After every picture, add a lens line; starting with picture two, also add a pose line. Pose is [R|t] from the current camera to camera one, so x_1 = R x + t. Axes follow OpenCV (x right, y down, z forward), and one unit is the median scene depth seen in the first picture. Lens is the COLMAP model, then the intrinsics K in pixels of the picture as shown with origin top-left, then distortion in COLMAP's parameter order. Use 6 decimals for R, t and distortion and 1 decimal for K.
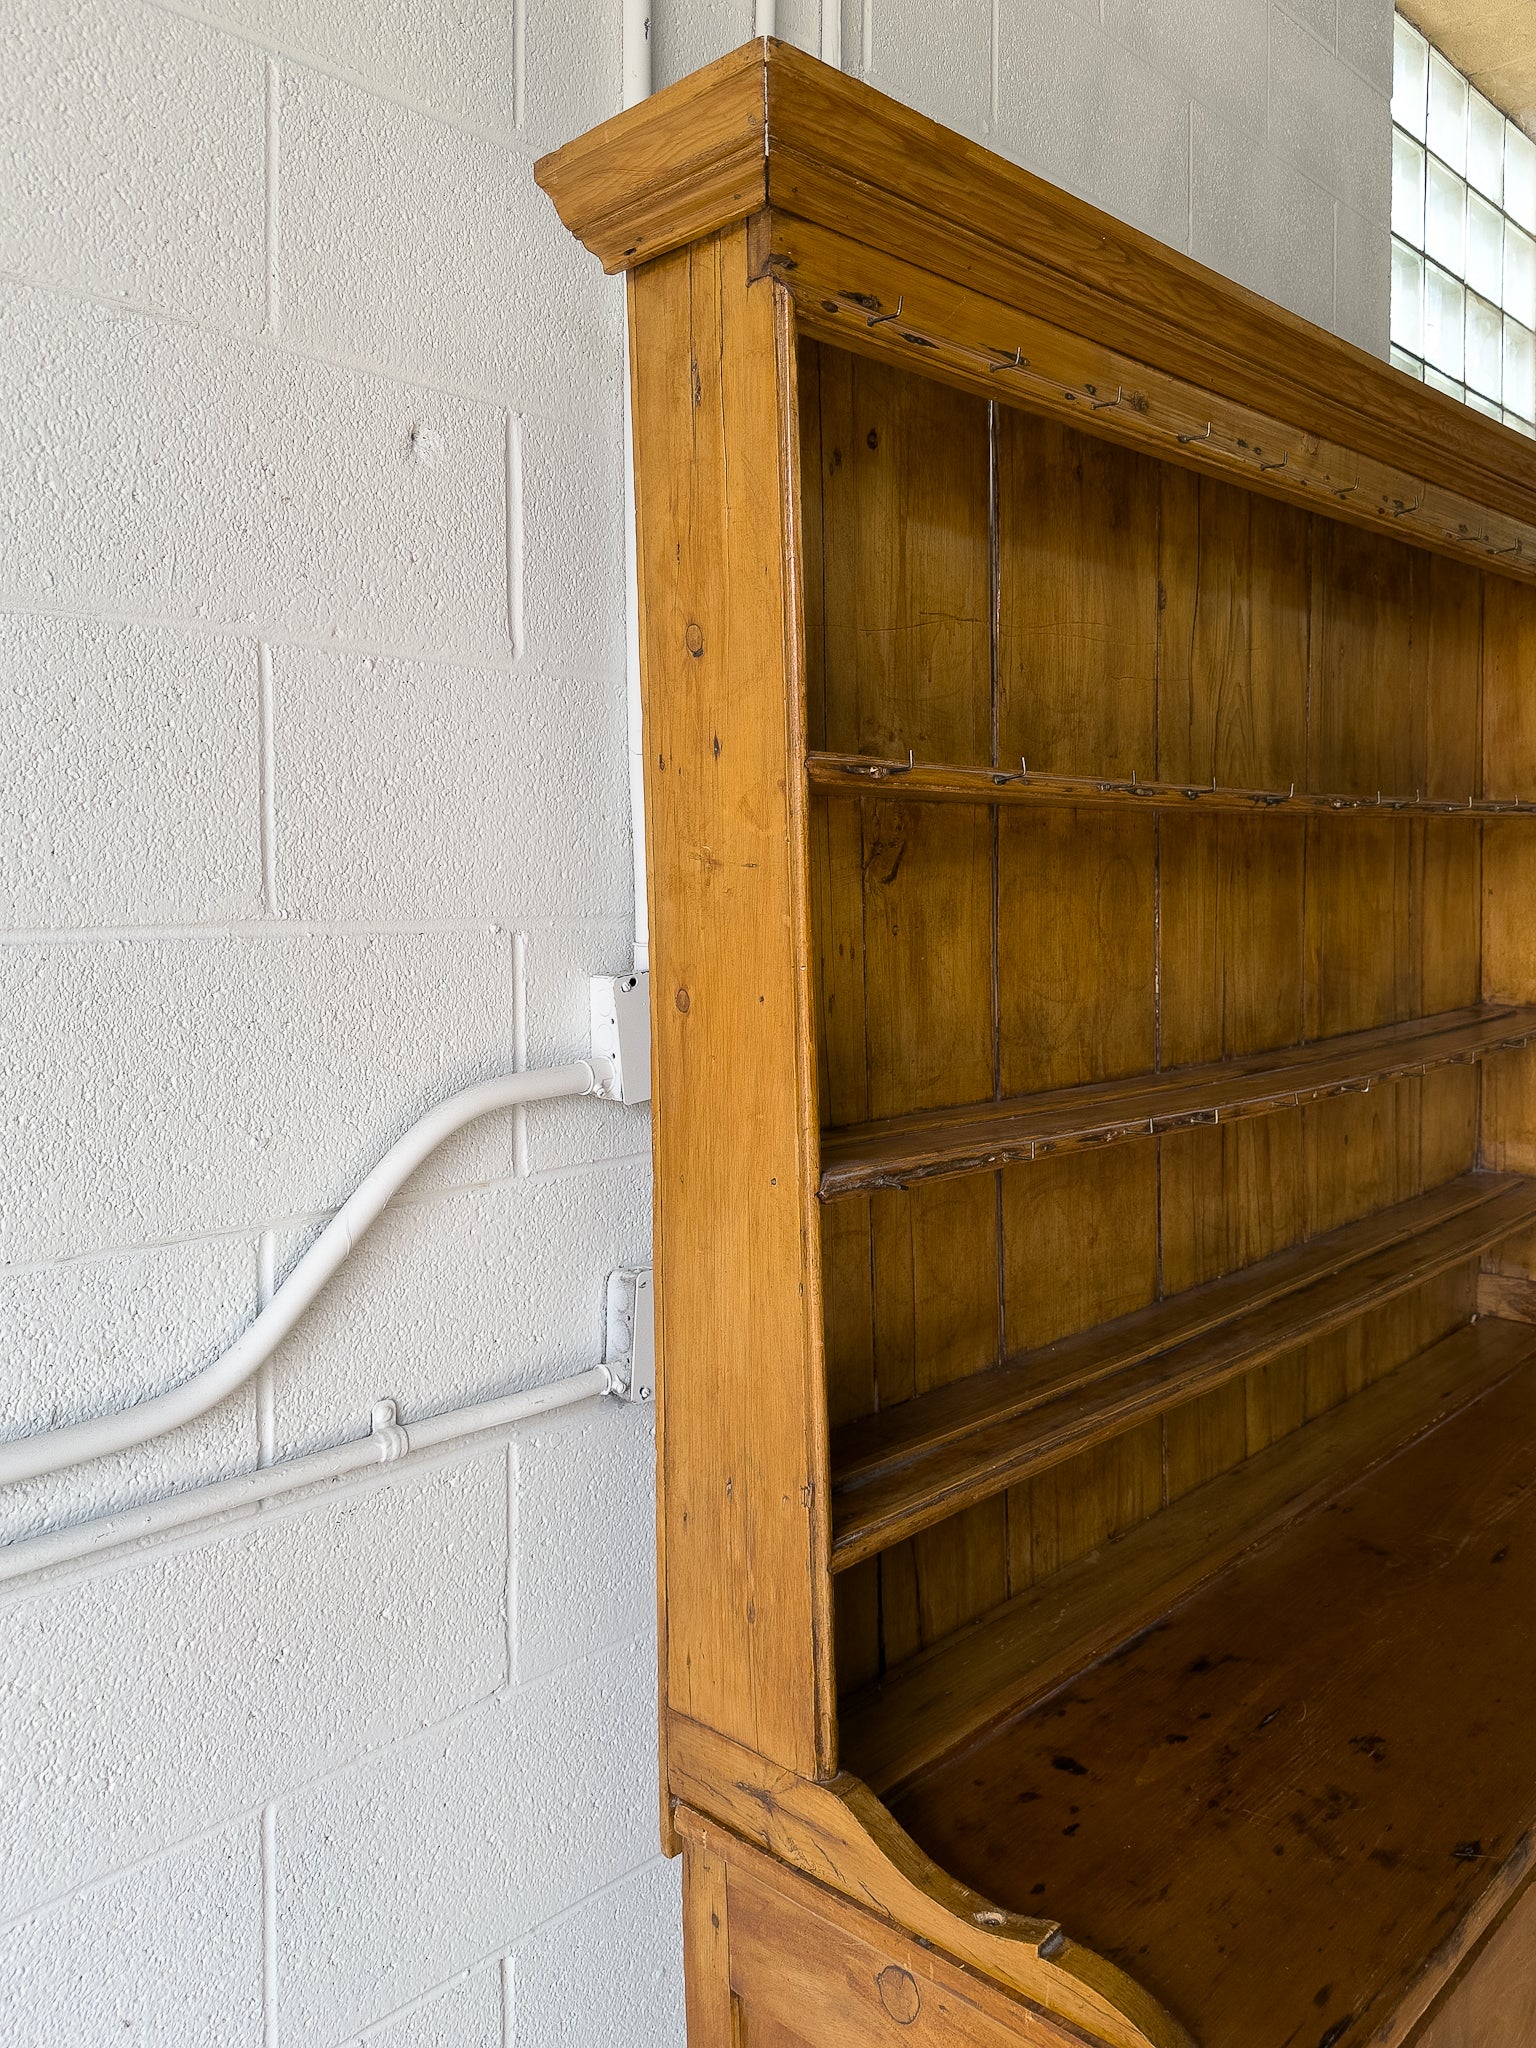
lens RADIAL K [[1488.7, 0, 776.9], [0, 1488.7, 922.5], [0, 0, 1]] dist [0.148378, -0.173841]
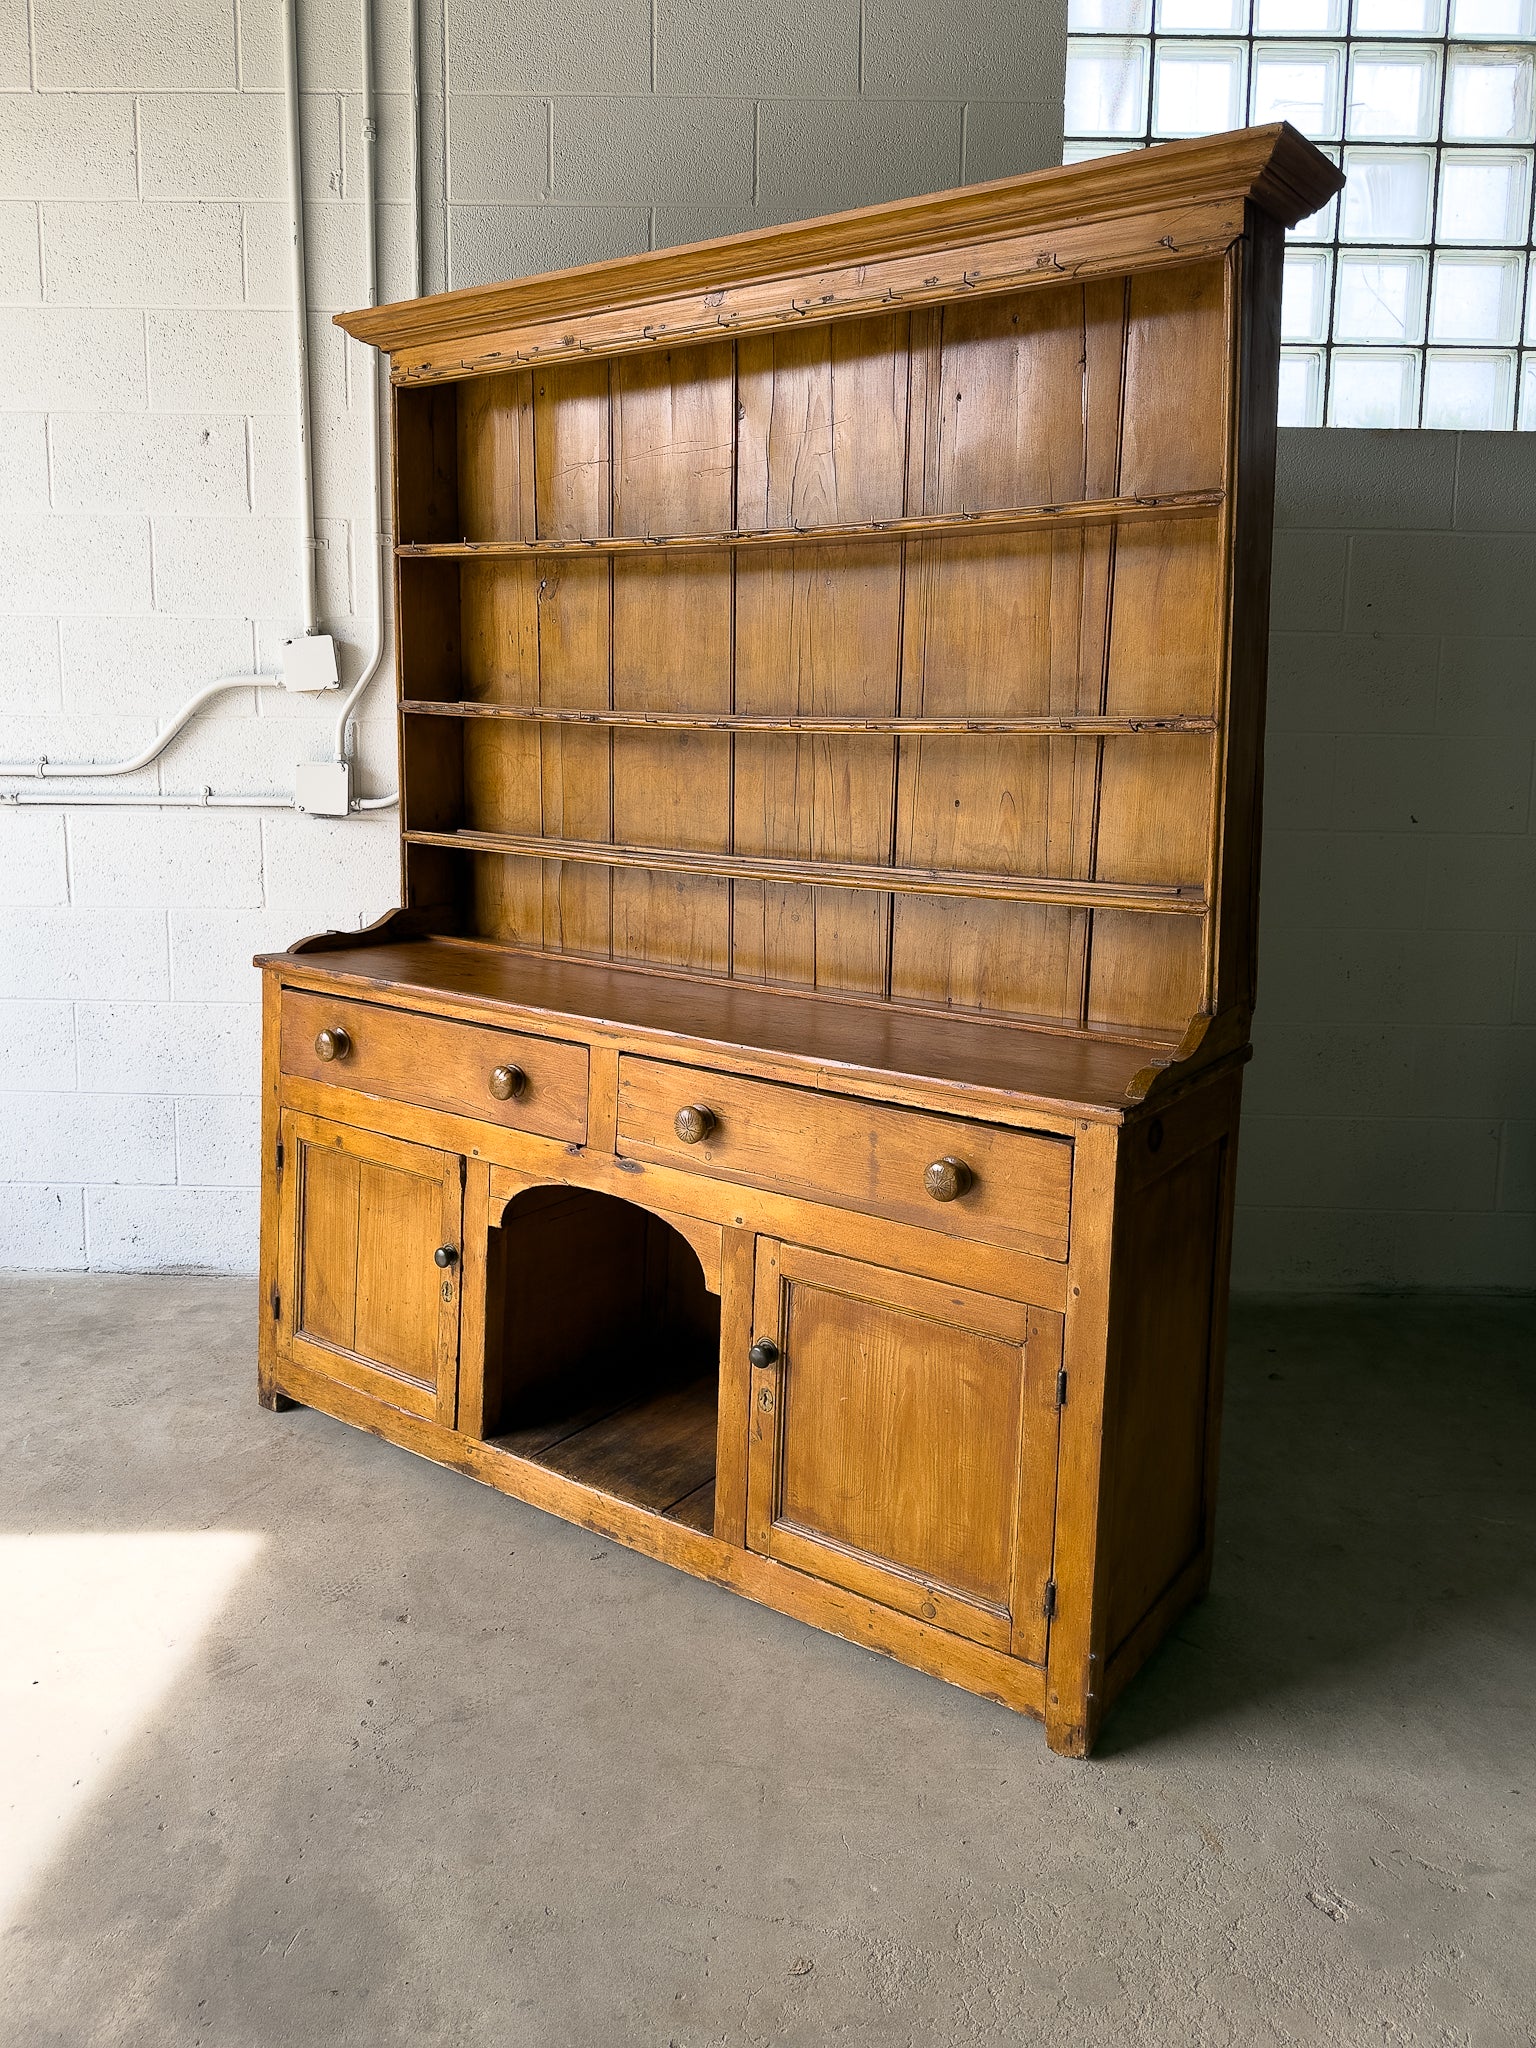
lens RADIAL K [[1488.7, 0, 776.9], [0, 1488.7, 922.5], [0, 0, 1]] dist [0.148378, -0.173841]
pose [[0.166692, 0.157903, -0.973283, 2.742334], [-0.050559, 0.987164, 0.151495, 0.106742], [0.984712, 0.023955, 0.172535, 1.120263]]
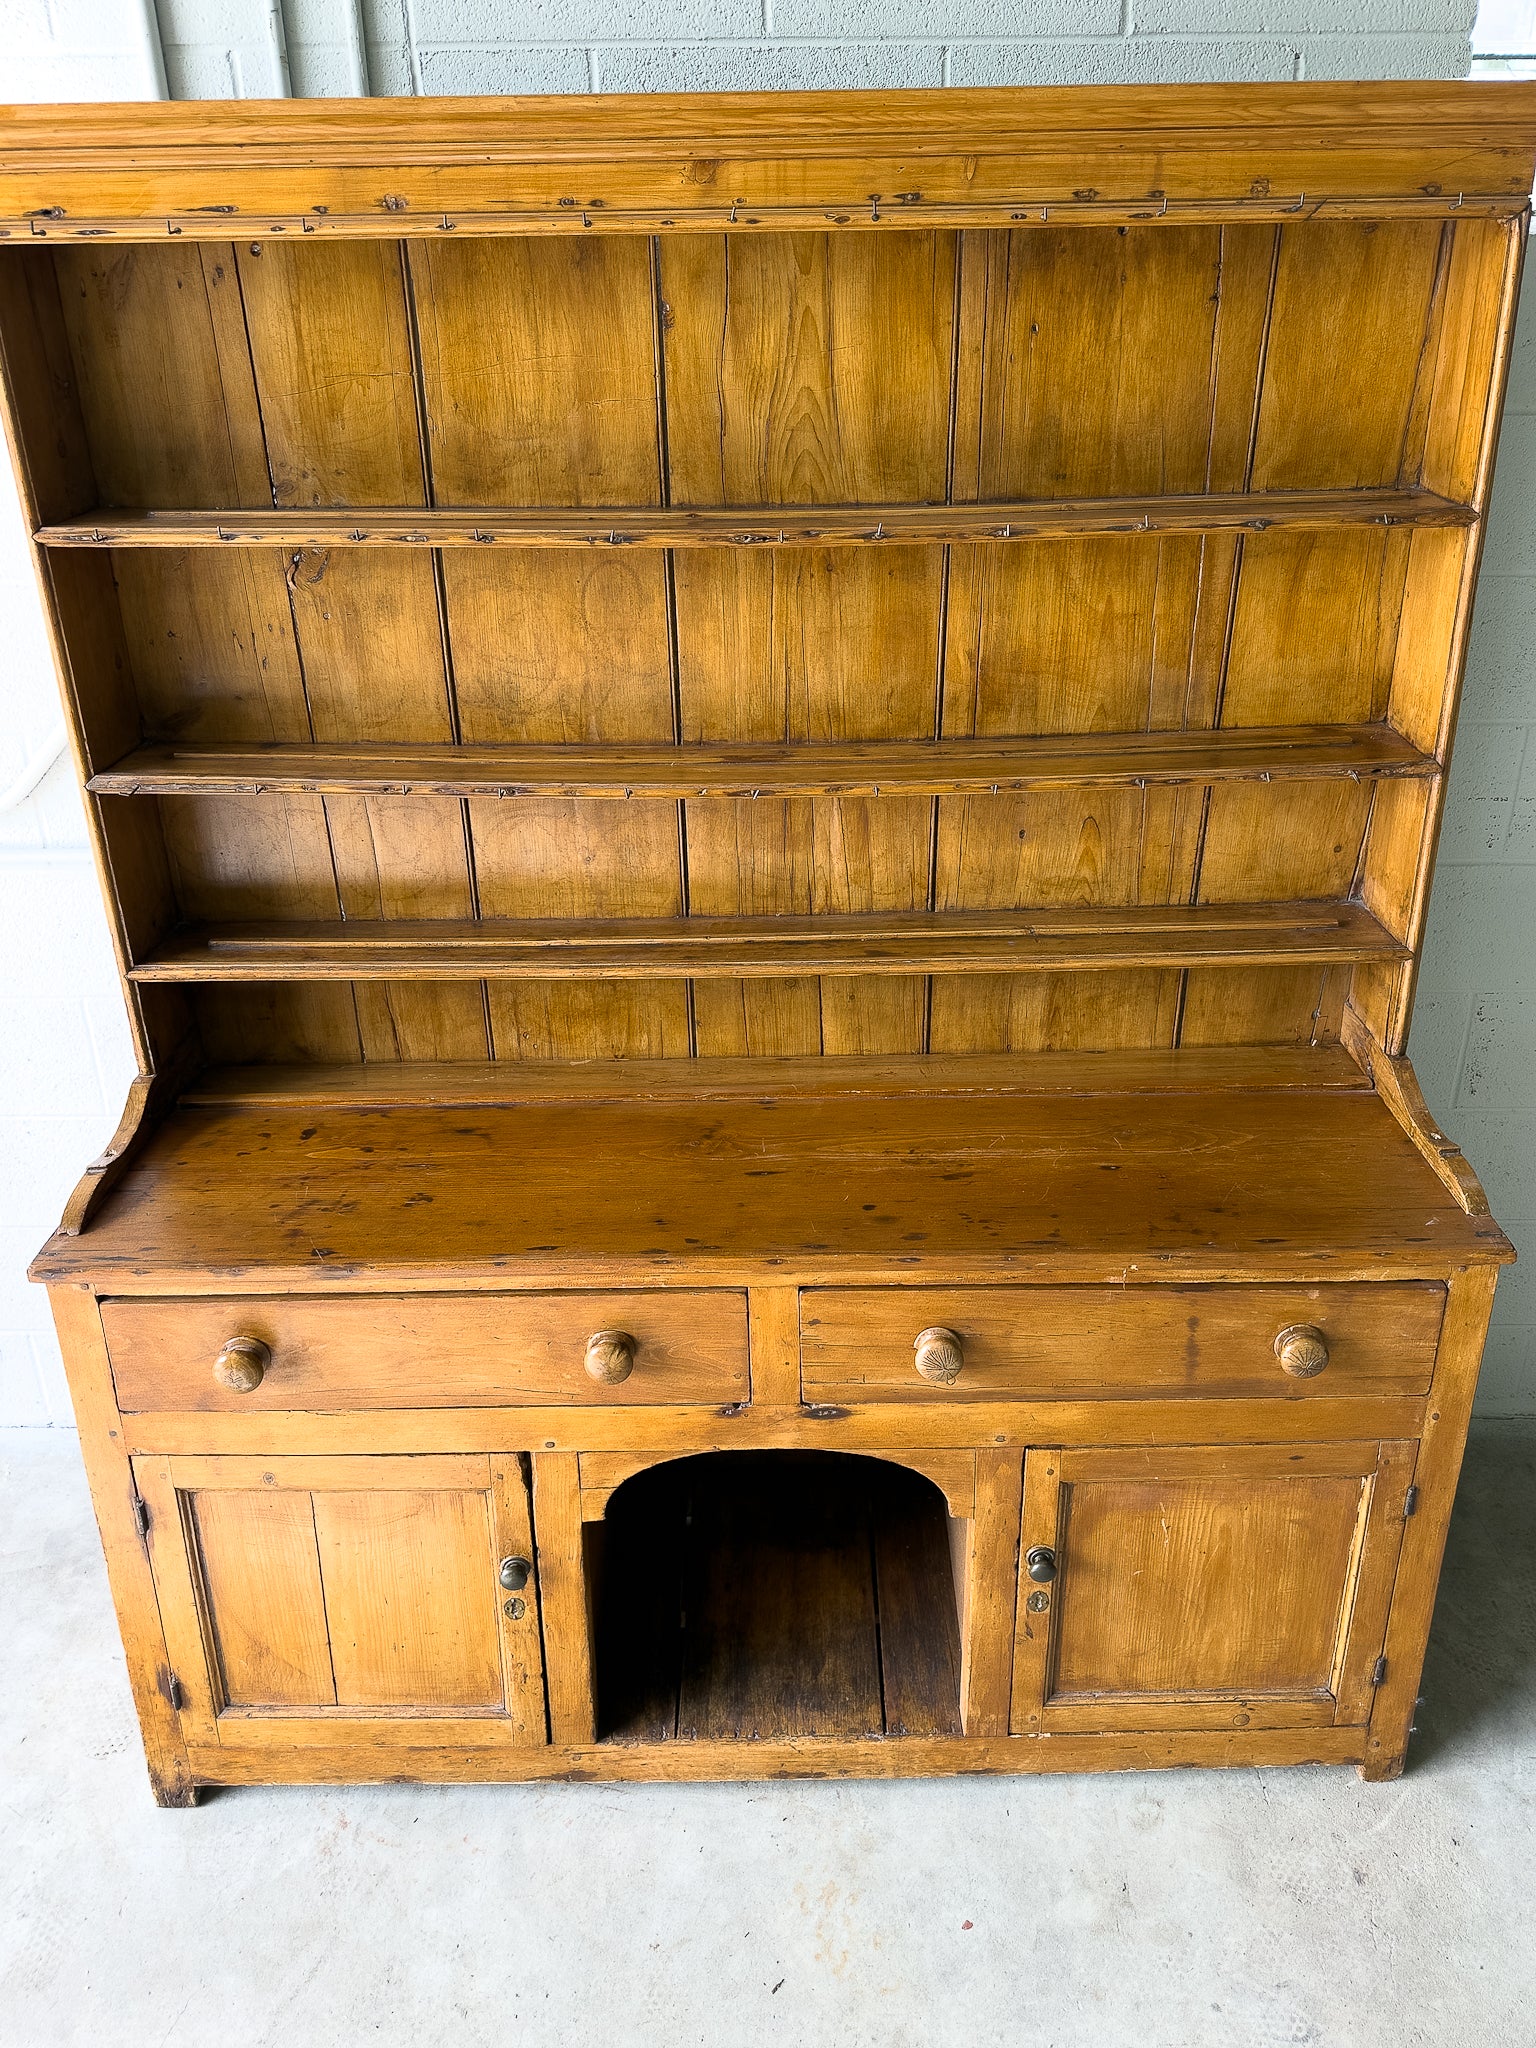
lens RADIAL K [[1520.5, 0, 779.9], [0, 1520.5, 909.9], [0, 0, 1]] dist [0.068201, -0.086684]
pose [[0.704760, 0.282319, -0.650853, 1.656443], [-0.016913, 0.923835, 0.382416, -0.353151], [0.709244, -0.258504, 0.655857, 0.330726]]
